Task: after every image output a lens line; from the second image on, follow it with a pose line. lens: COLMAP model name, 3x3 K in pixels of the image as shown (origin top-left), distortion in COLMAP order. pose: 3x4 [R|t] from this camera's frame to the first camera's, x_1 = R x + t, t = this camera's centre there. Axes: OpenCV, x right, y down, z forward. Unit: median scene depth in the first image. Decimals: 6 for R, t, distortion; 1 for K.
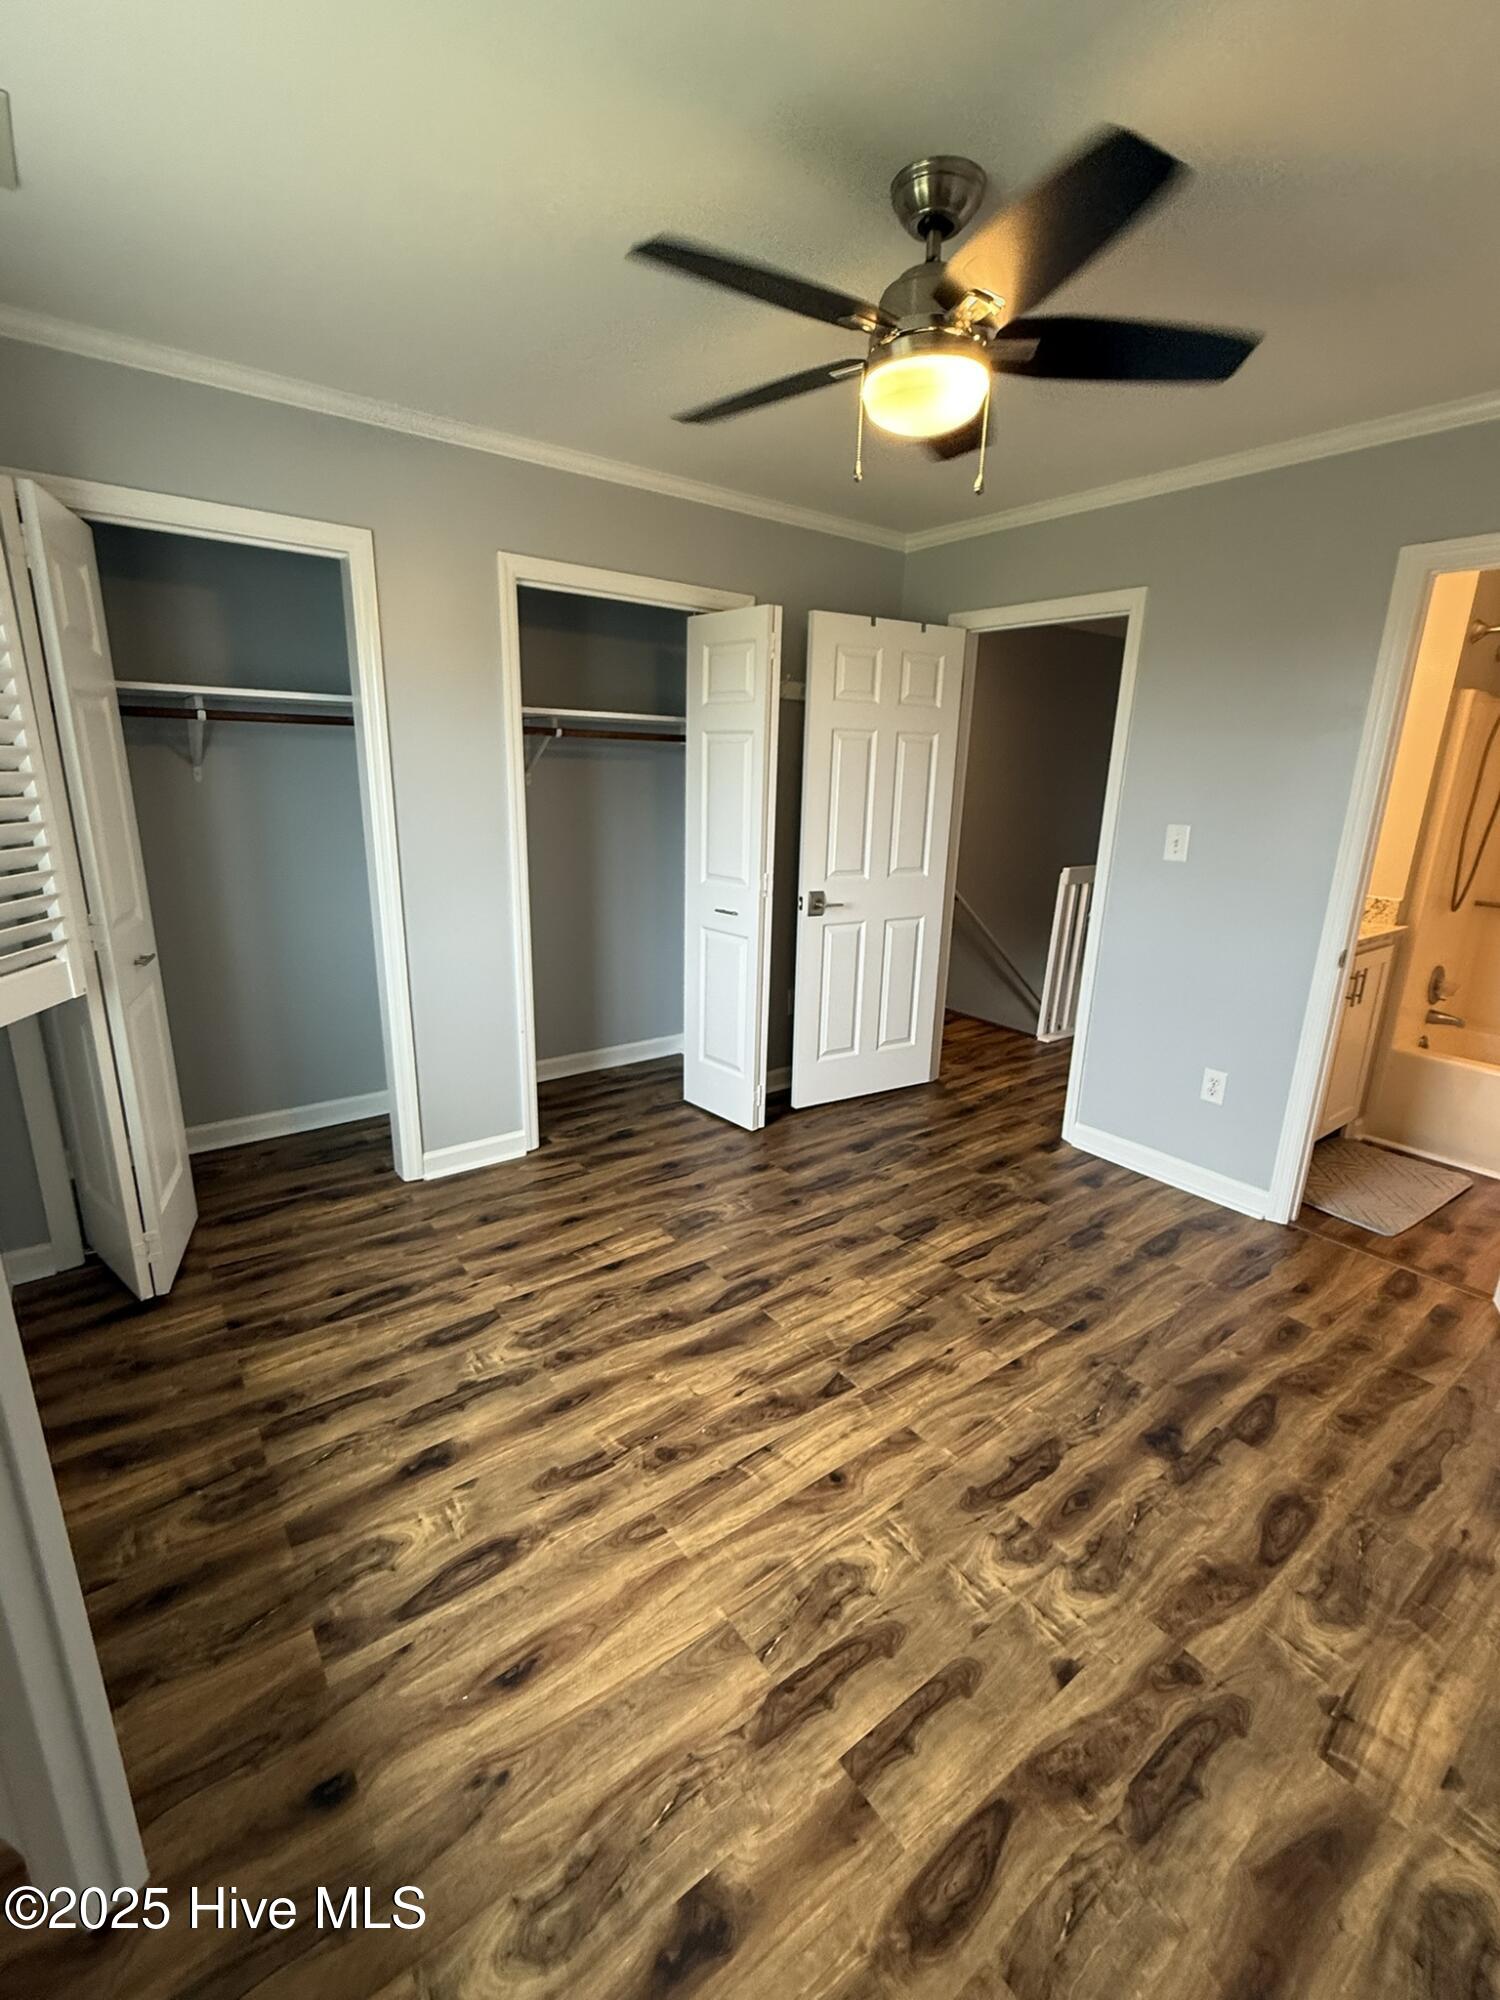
lens RADIAL K [[868.3, 0, 750.0], [0, 868.3, 1000.0], [0, 0, 1]] dist [0.000081, 0.000035]
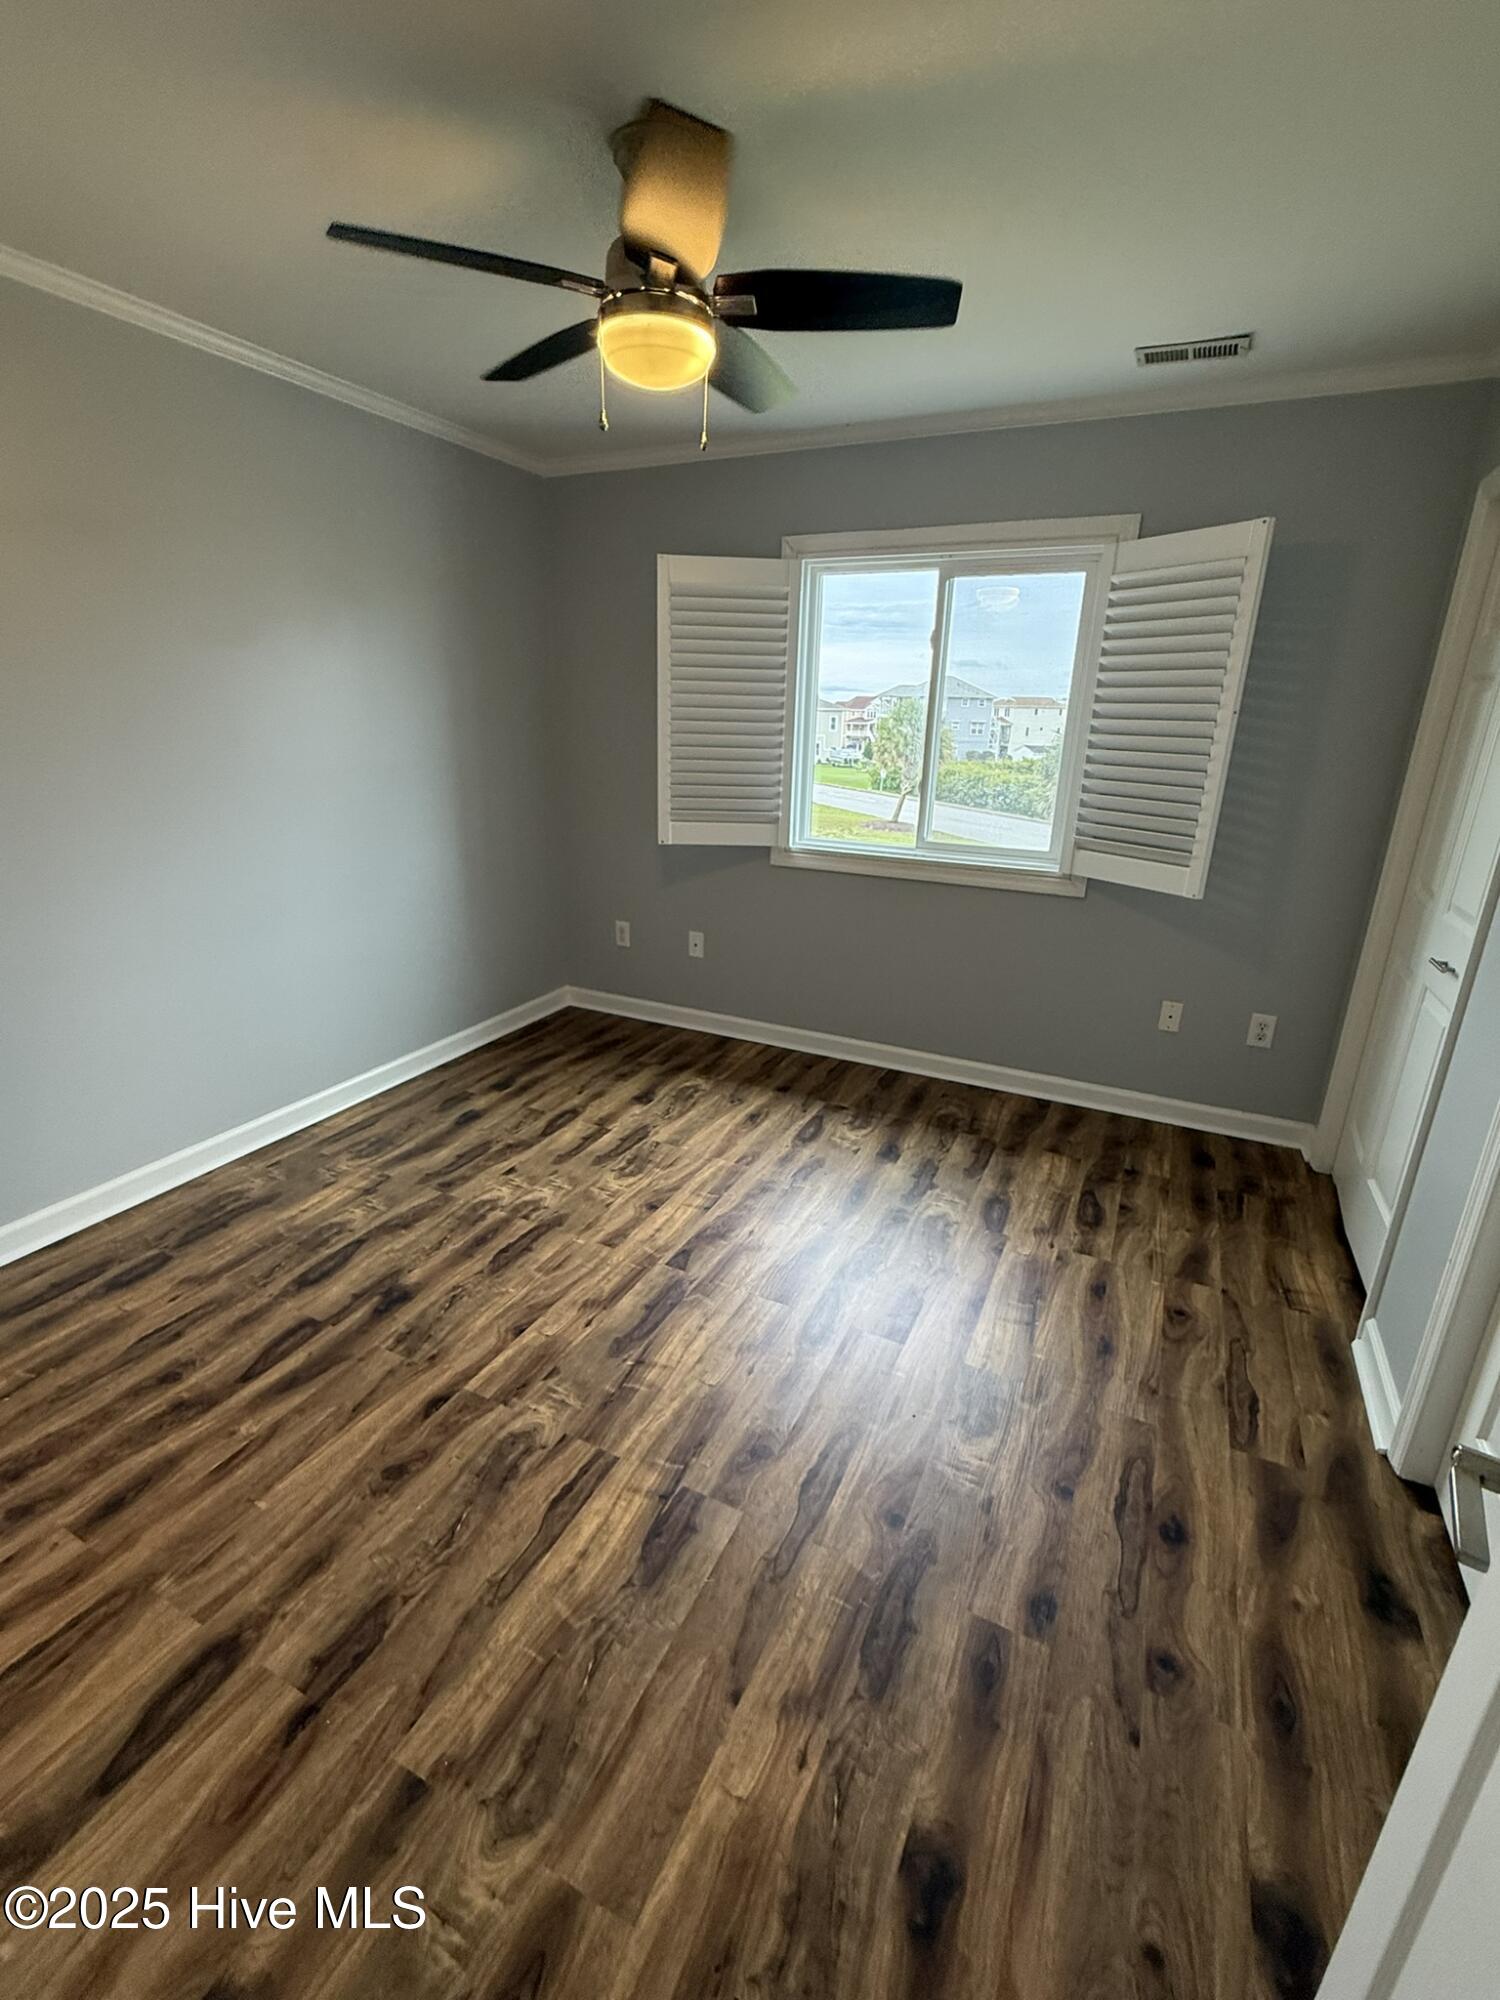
lens RADIAL K [[868.3, 0, 750.0], [0, 868.3, 1000.0], [0, 0, 1]] dist [0.000081, 0.000035]
pose [[-0.889551, 0.099962, -0.445765, 0.525062], [-0.162400, 0.842836, 0.513083, -0.471426], [0.426996, 0.528805, -0.733512, 1.806368]]
